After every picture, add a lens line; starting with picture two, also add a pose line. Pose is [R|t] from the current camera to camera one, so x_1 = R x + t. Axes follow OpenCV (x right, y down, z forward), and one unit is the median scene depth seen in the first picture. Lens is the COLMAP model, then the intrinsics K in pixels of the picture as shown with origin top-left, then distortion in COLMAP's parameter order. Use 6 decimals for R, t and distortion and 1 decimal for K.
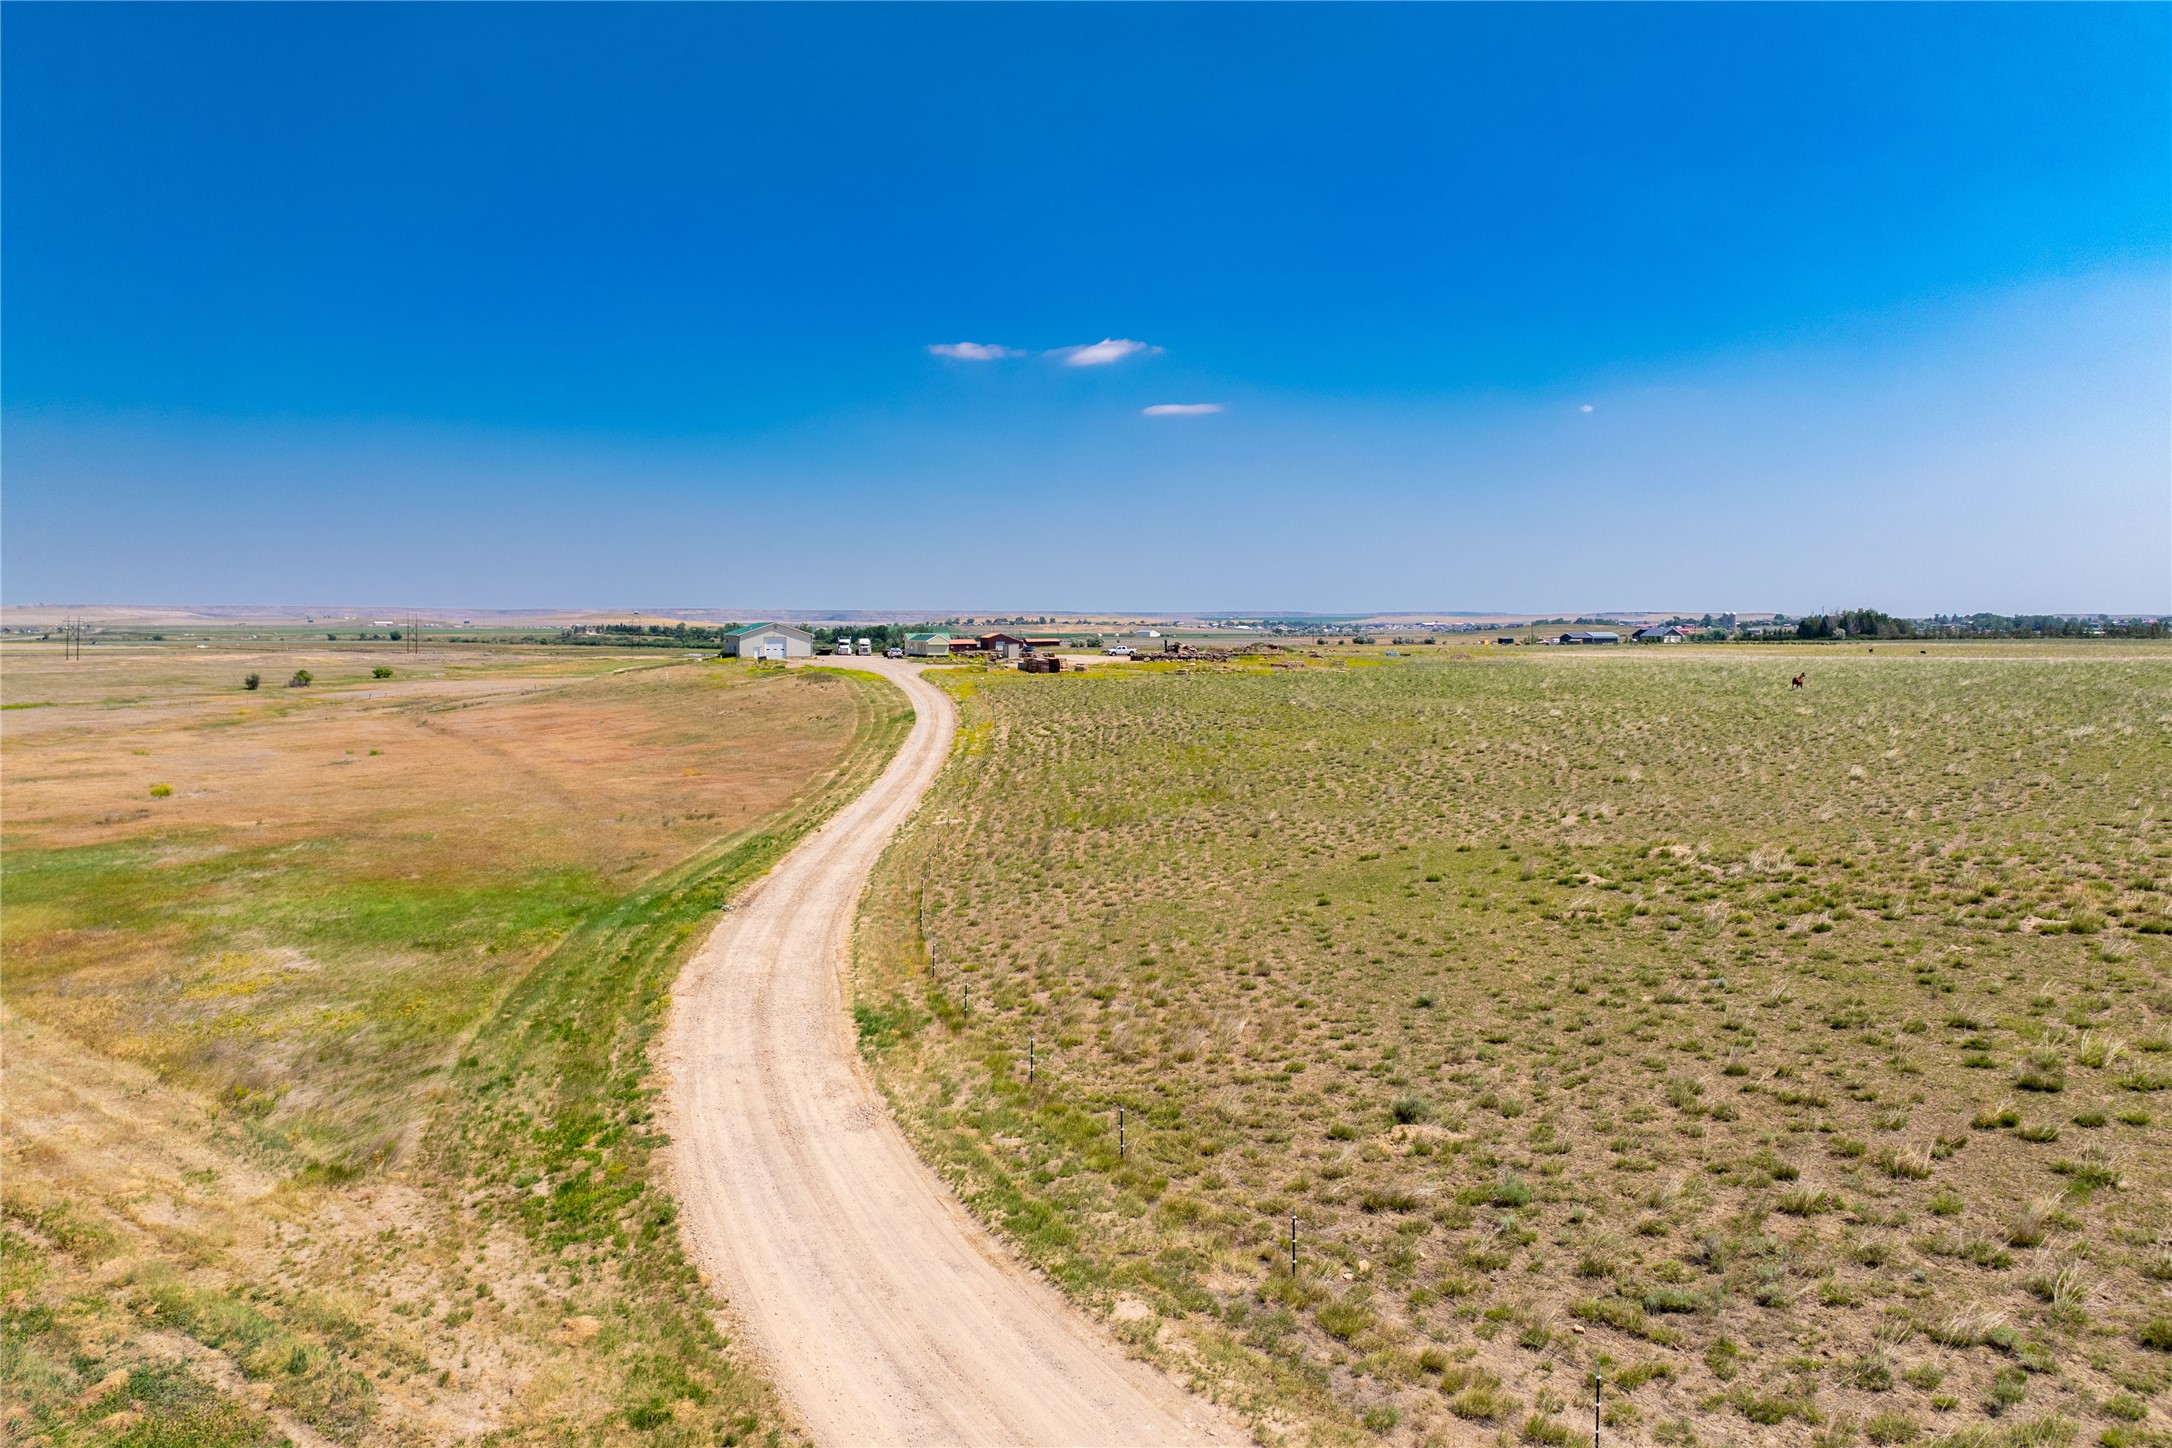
lens RADIAL K [[1520.6, 0, 1095.2], [0, 1520.6, 700.7], [0, 0, 1]] dist [-0.037552, -0.000945]
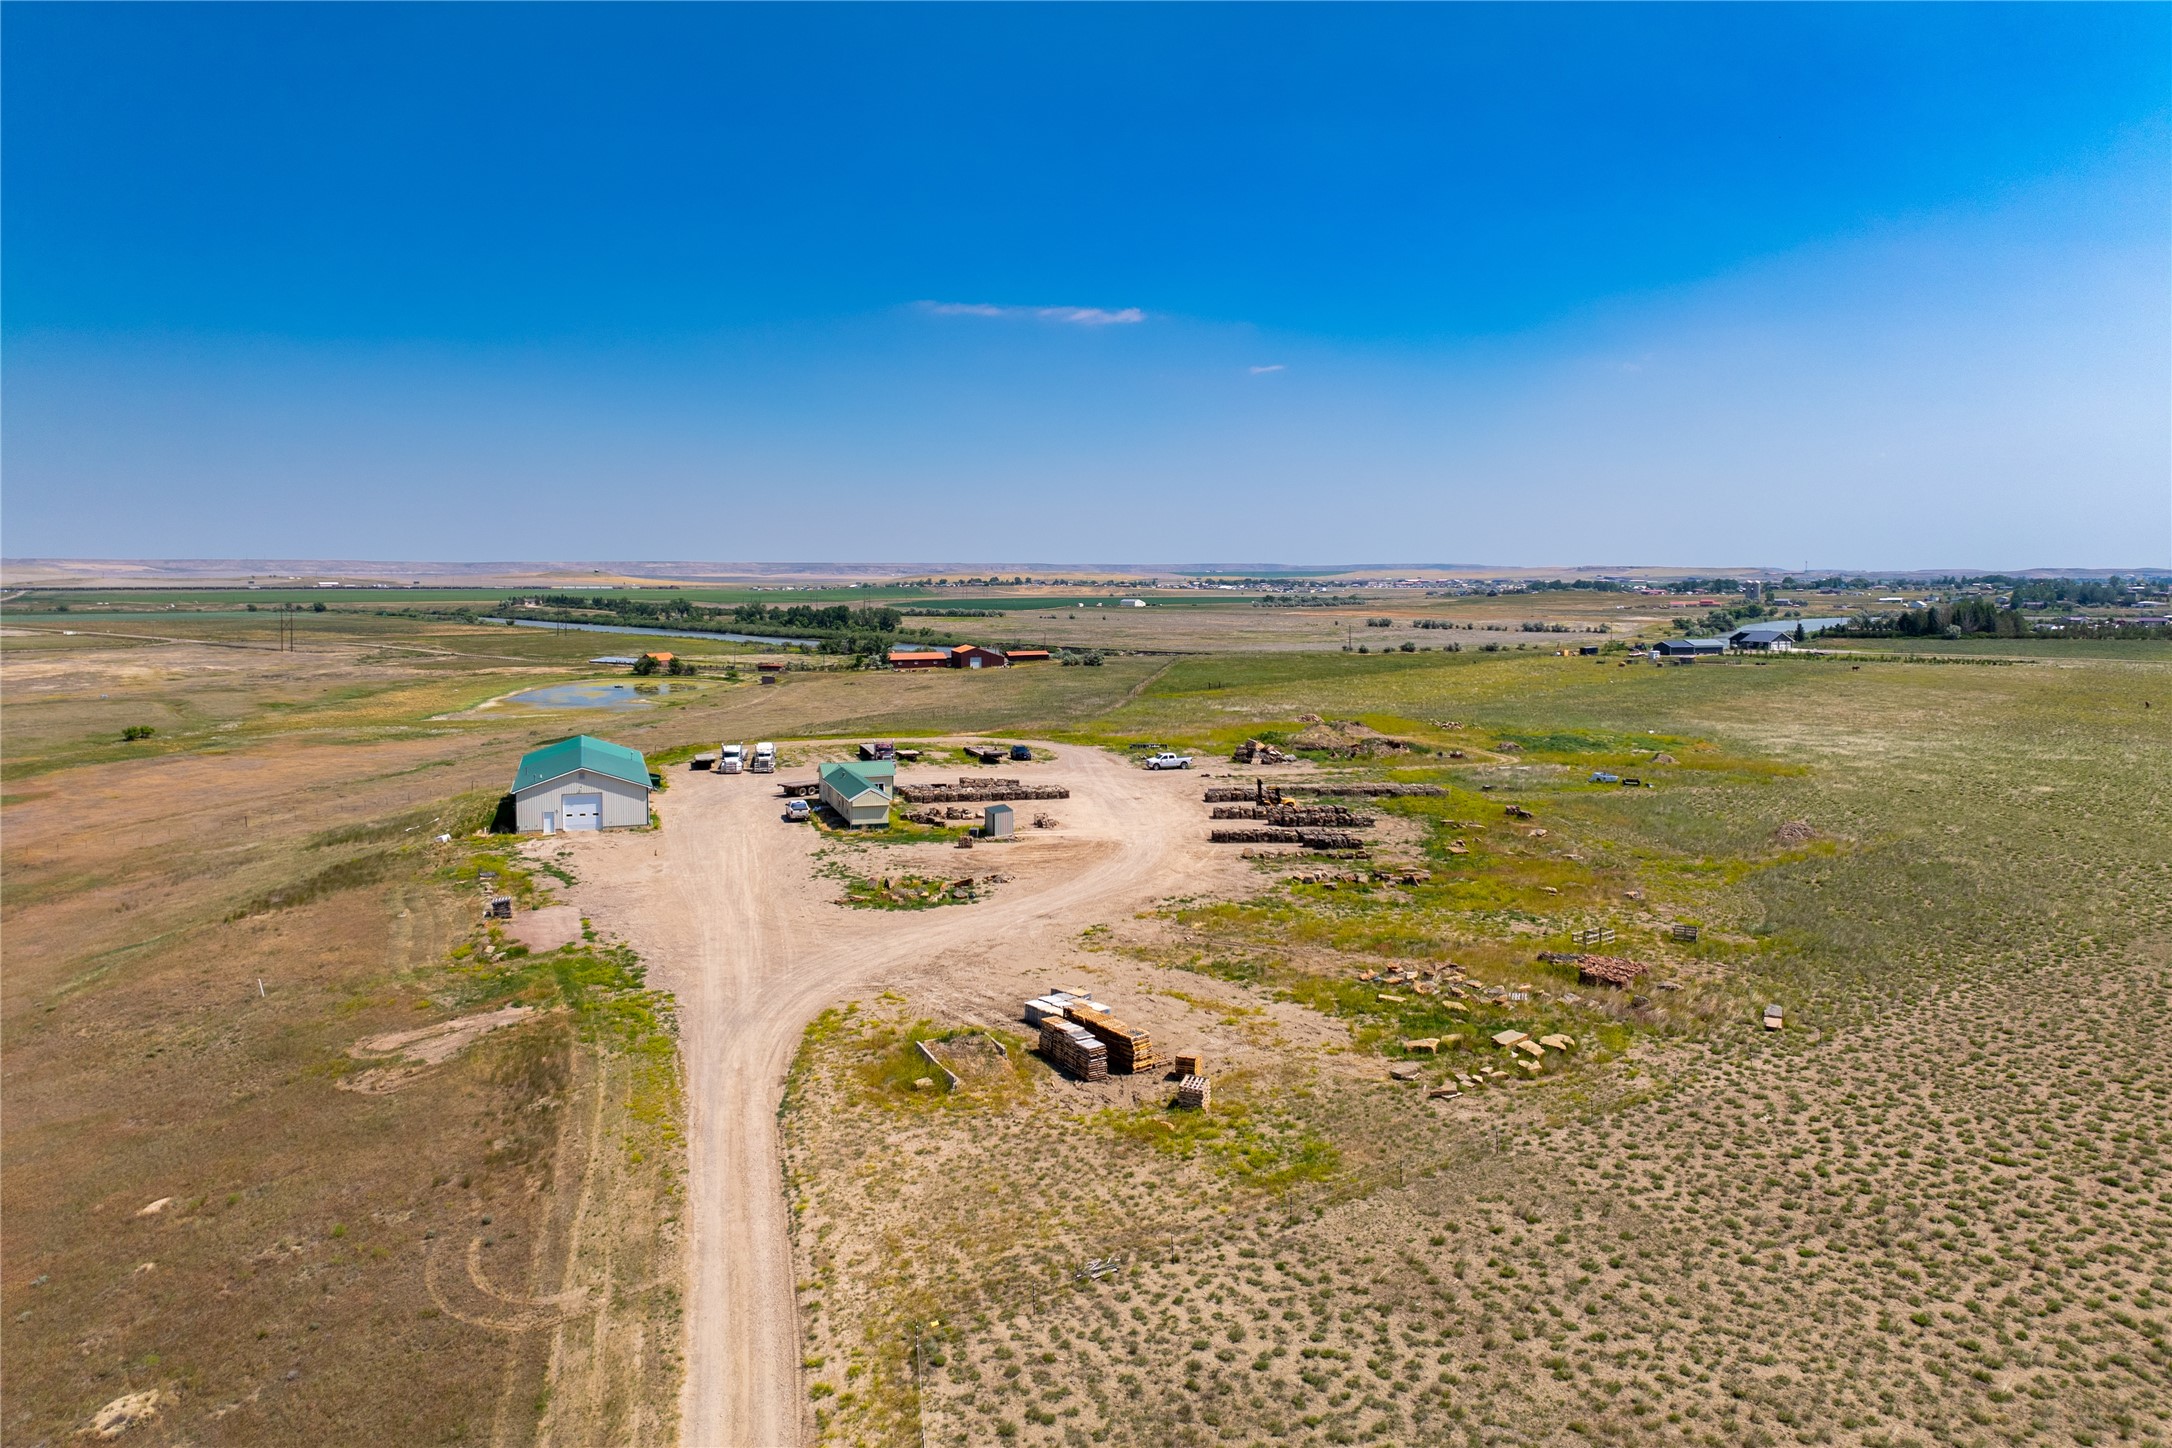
lens RADIAL K [[1520.6, 0, 1100.5], [0, 1520.6, 655.6], [0, 0, 1]] dist [-0.037552, -0.000945]
pose [[0.999786, -0.001582, 0.020633, -0.011690], [0.001523, 0.999995, 0.002872, -0.037719], [-0.020637, -0.002840, 0.999783, 0.172486]]
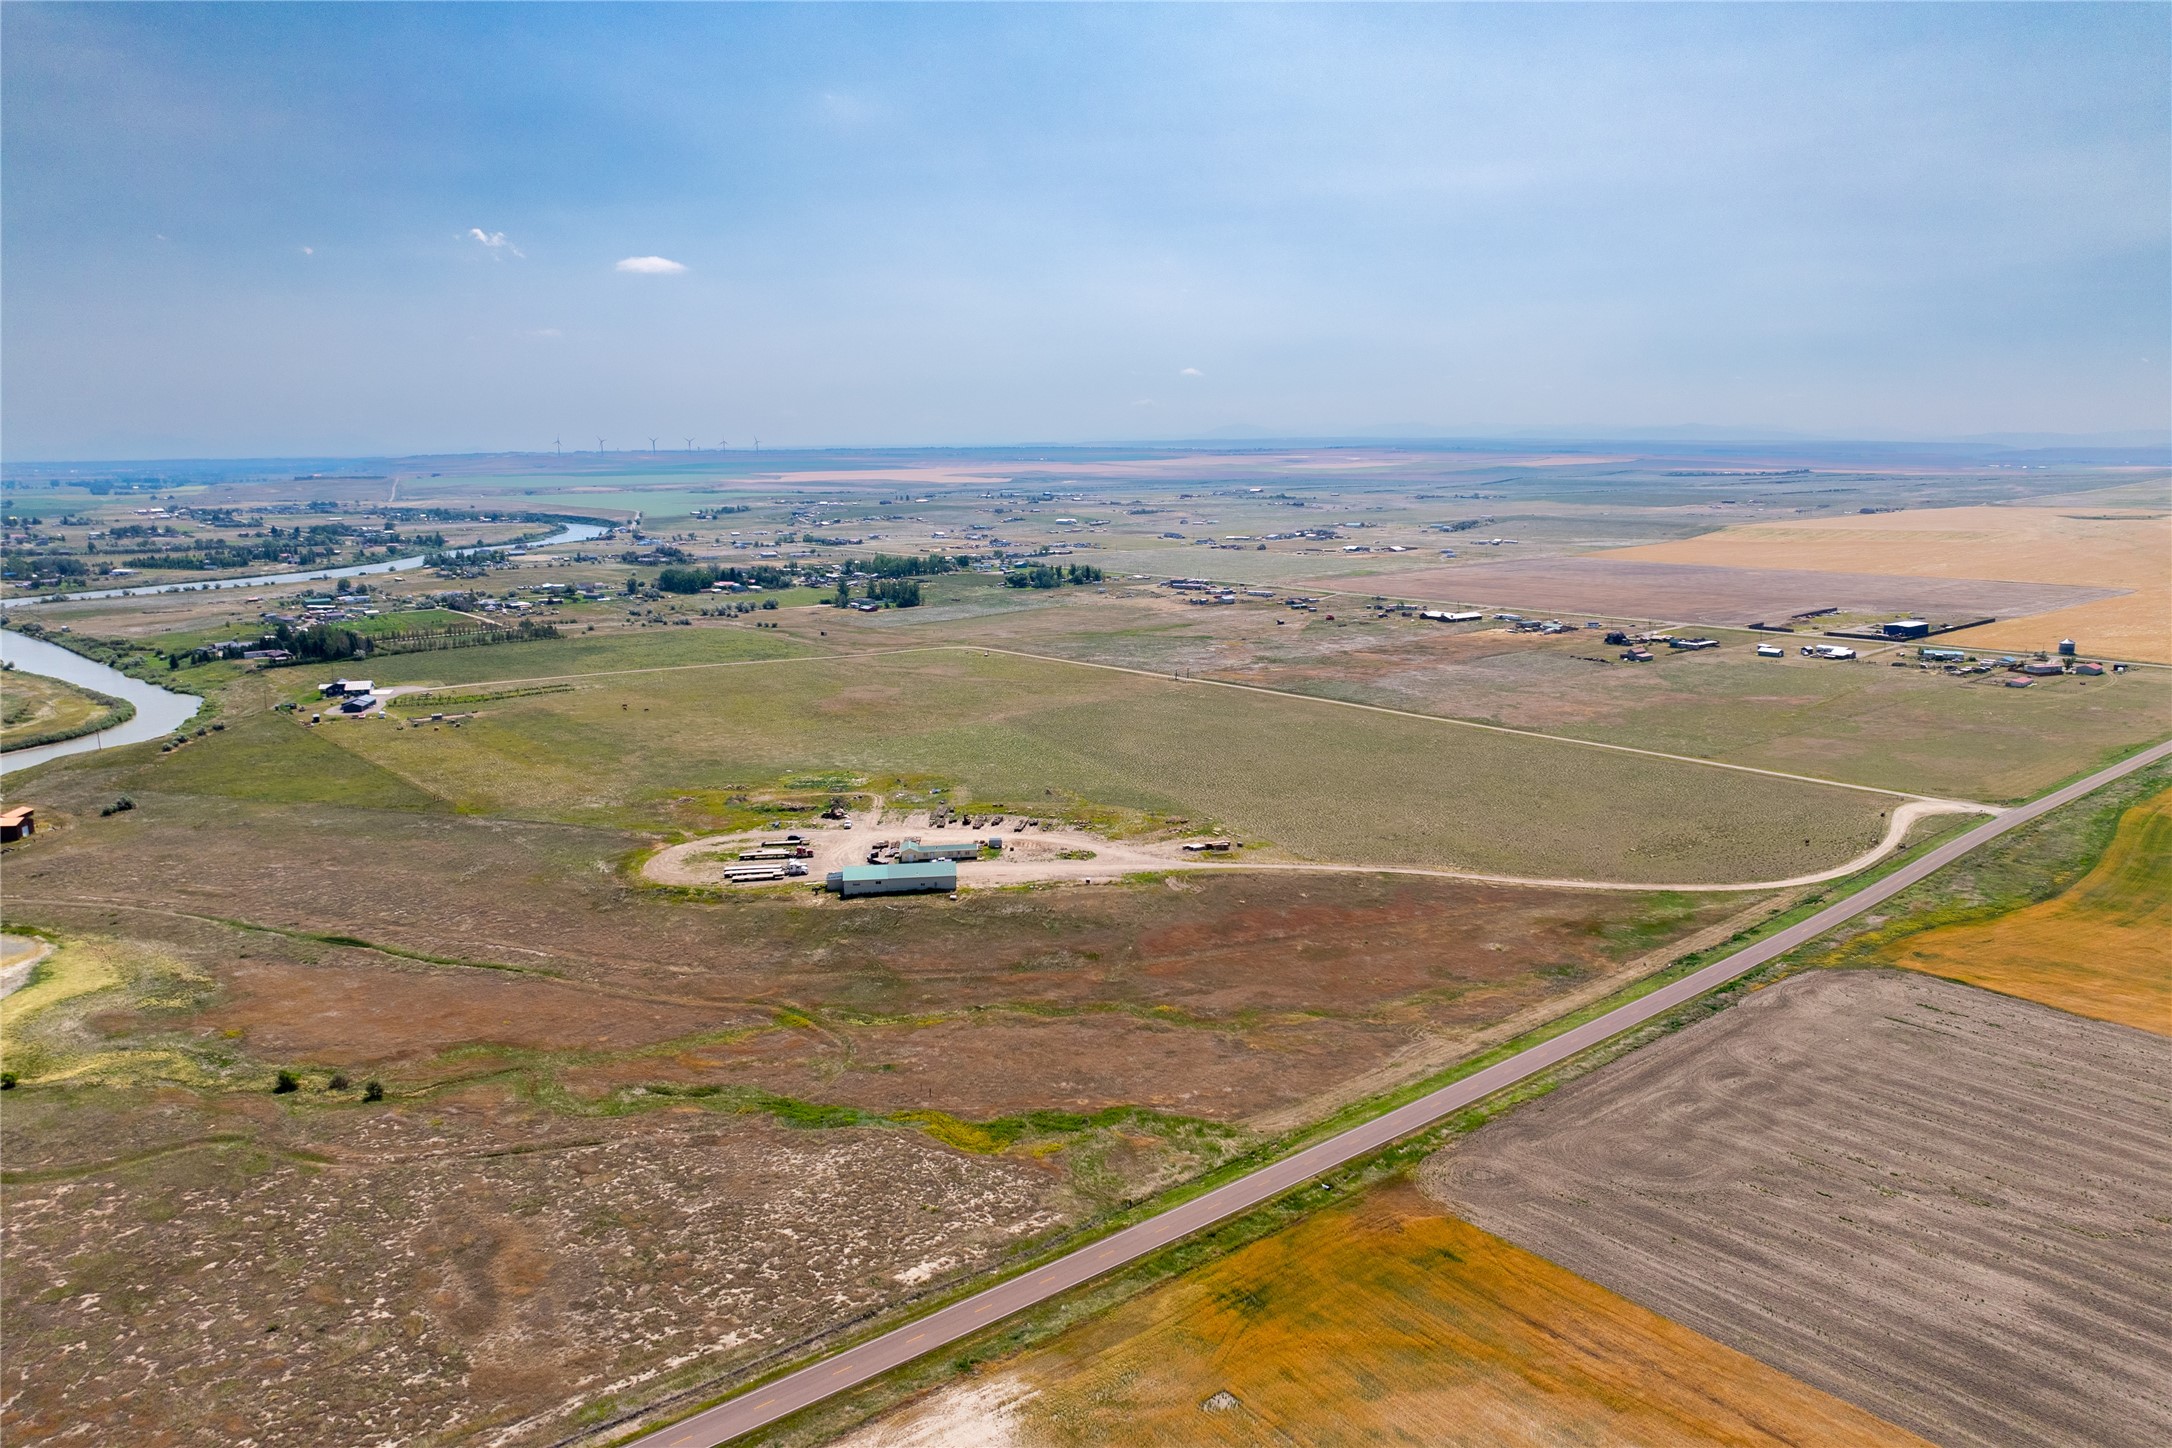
lens RADIAL K [[1520.6, 0, 1095.0], [0, 1520.6, 718.5], [0, 0, 1]] dist [-0.037552, -0.000945]
pose [[0.161290, -0.173392, 0.971556, -0.697850], [0.053710, 0.984528, 0.166791, -0.186546], [-0.985444, 0.025281, 0.168108, 0.228218]]
